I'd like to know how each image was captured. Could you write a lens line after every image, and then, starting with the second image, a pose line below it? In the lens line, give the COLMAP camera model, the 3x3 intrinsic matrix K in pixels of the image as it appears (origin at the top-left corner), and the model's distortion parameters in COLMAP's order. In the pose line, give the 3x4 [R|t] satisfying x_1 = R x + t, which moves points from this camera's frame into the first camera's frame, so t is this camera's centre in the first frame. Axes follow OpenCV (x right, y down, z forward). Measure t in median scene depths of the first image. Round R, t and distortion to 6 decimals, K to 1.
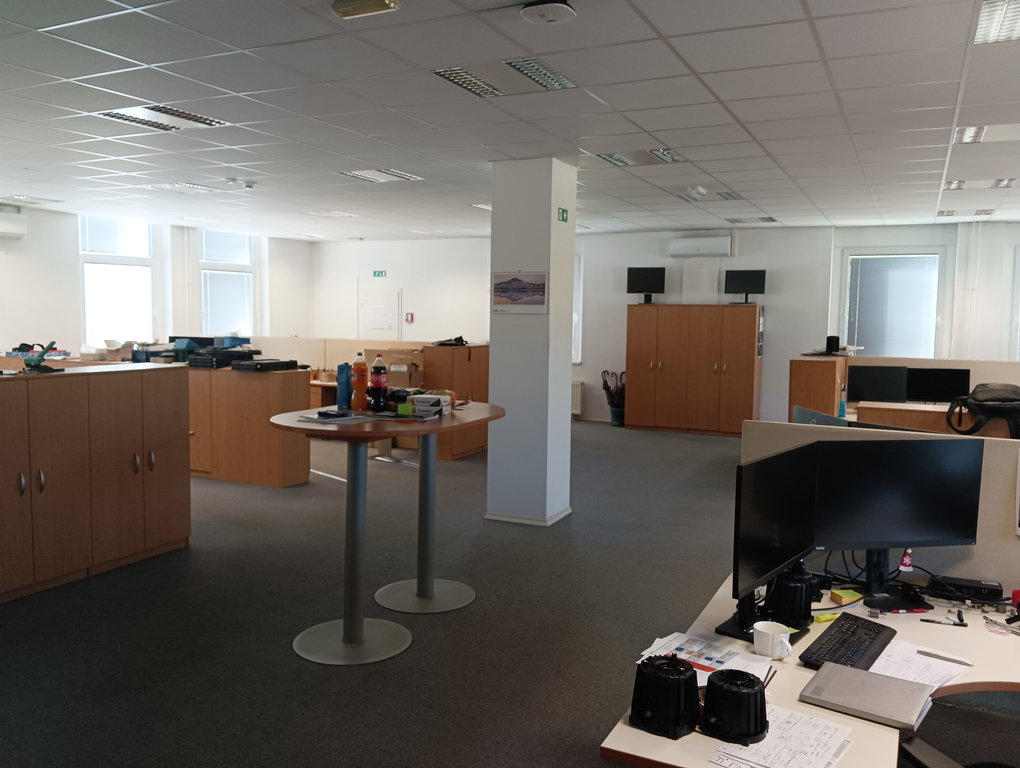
lens RADIAL K [[824.8, 0, 510.0], [0, 824.8, 384.0], [0, 0, 1]] dist [0.062069, -0.140465]
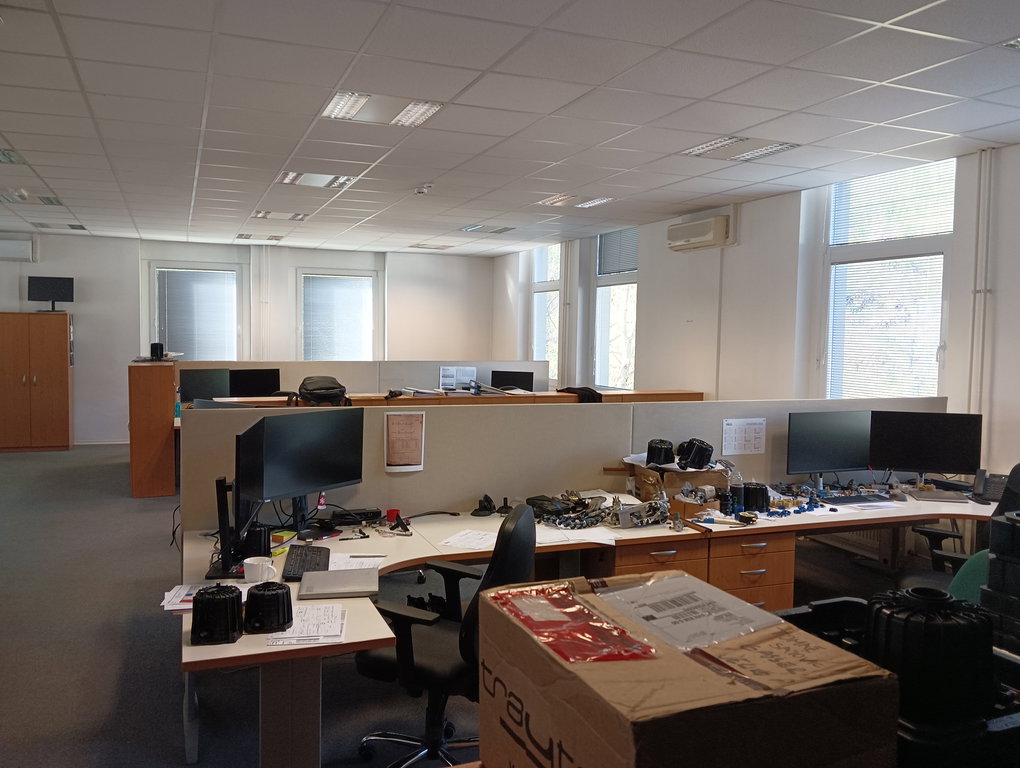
lens RADIAL K [[824.8, 0, 510.0], [0, 824.8, 384.0], [0, 0, 1]] dist [0.062069, -0.140465]
pose [[0.667758, -0.048429, 0.742801, -0.094831], [0.058907, 0.998190, 0.012124, 0.007431], [-0.742044, 0.035660, 0.669402, -0.041453]]
